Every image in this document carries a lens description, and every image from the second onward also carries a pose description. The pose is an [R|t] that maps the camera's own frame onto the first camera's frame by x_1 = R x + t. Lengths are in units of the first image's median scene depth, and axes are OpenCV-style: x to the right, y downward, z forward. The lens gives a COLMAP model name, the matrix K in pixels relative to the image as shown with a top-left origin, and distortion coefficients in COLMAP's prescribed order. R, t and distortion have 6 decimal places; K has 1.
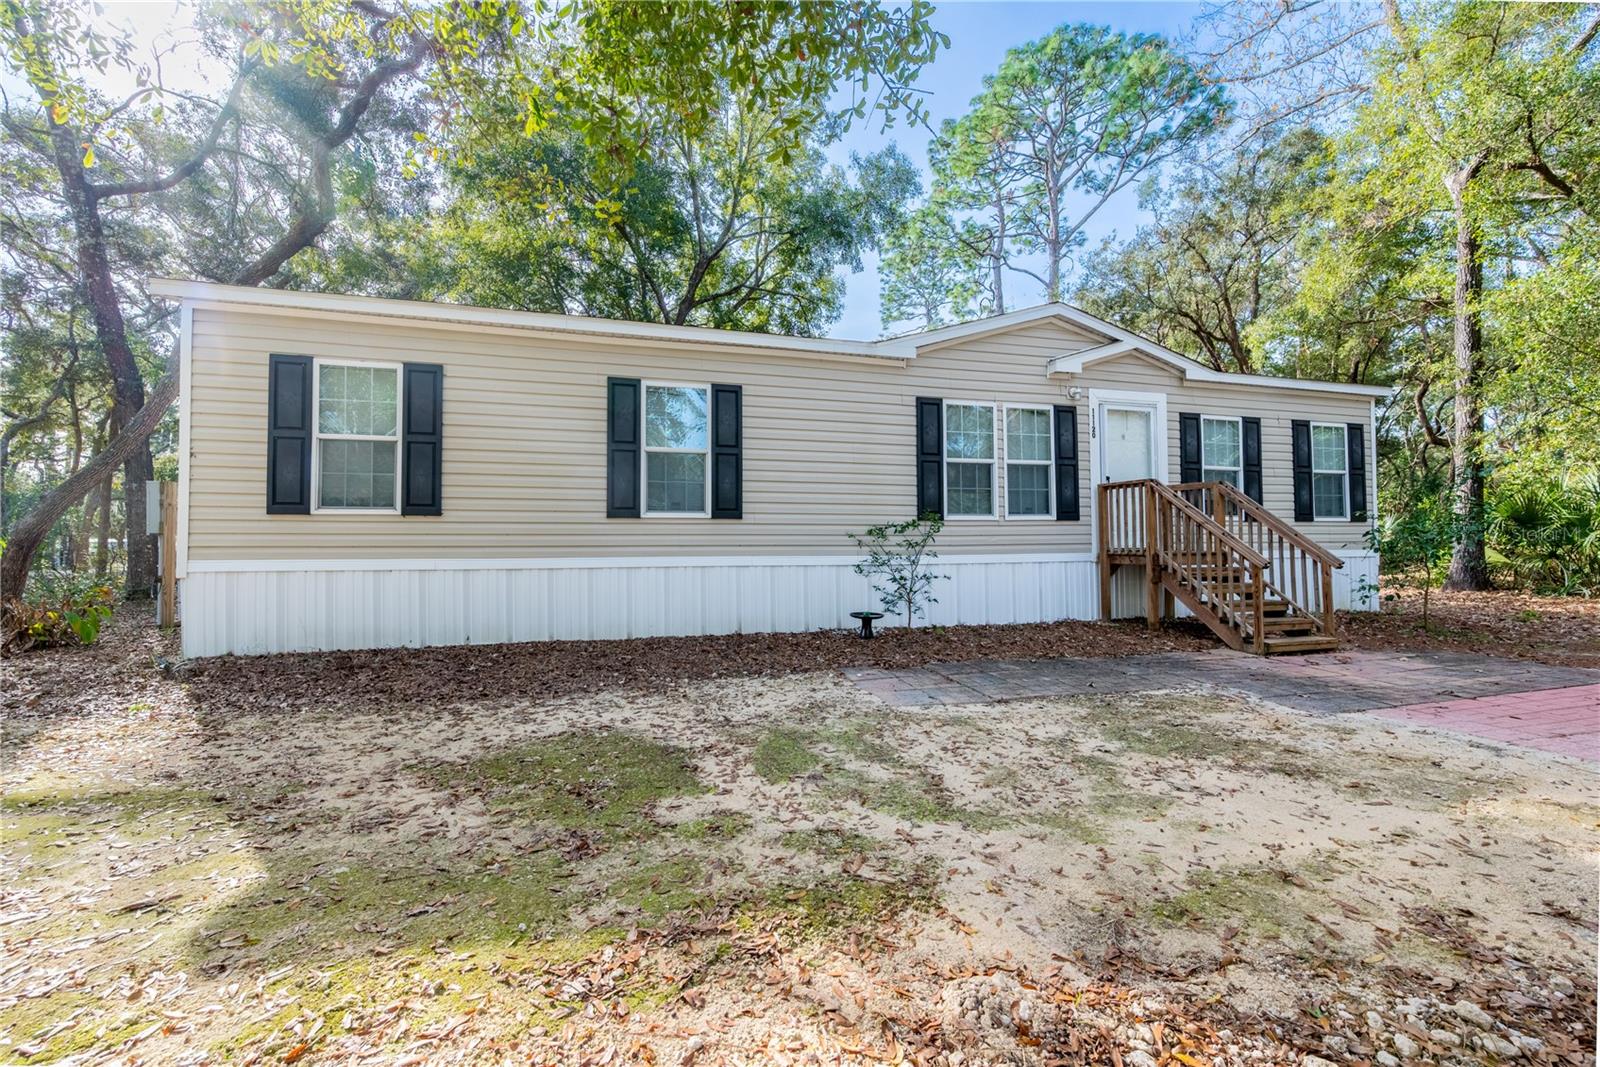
lens RADIAL K [[698.3, 0, 800.3], [0, 698.3, 519.3], [0, 0, 1]] dist [-0.000770, -0.000045]
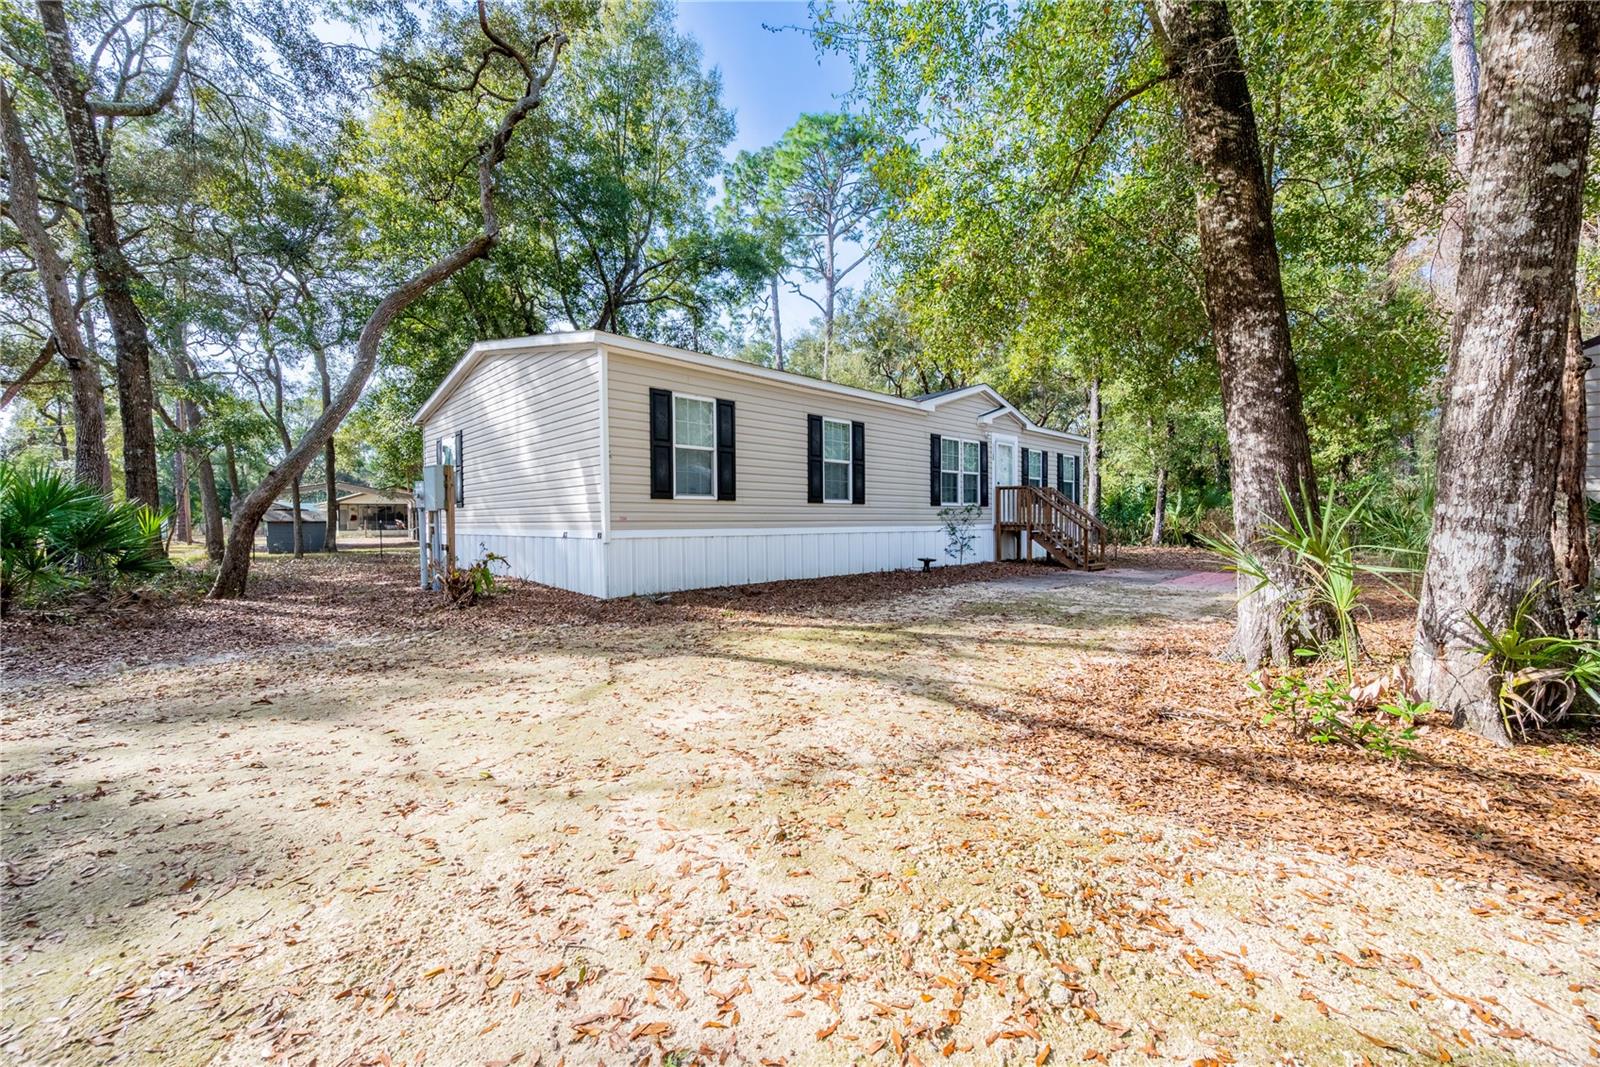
lens RADIAL K [[636.9, 0, 800.0], [0, 636.9, 533.5], [0, 0, 1]] dist [0.000540, -0.000052]
pose [[0.890686, -0.008546, 0.454539, -0.775937], [-0.017526, 0.998435, 0.053114, -0.007383], [-0.454282, -0.055274, 0.889142, -0.237699]]
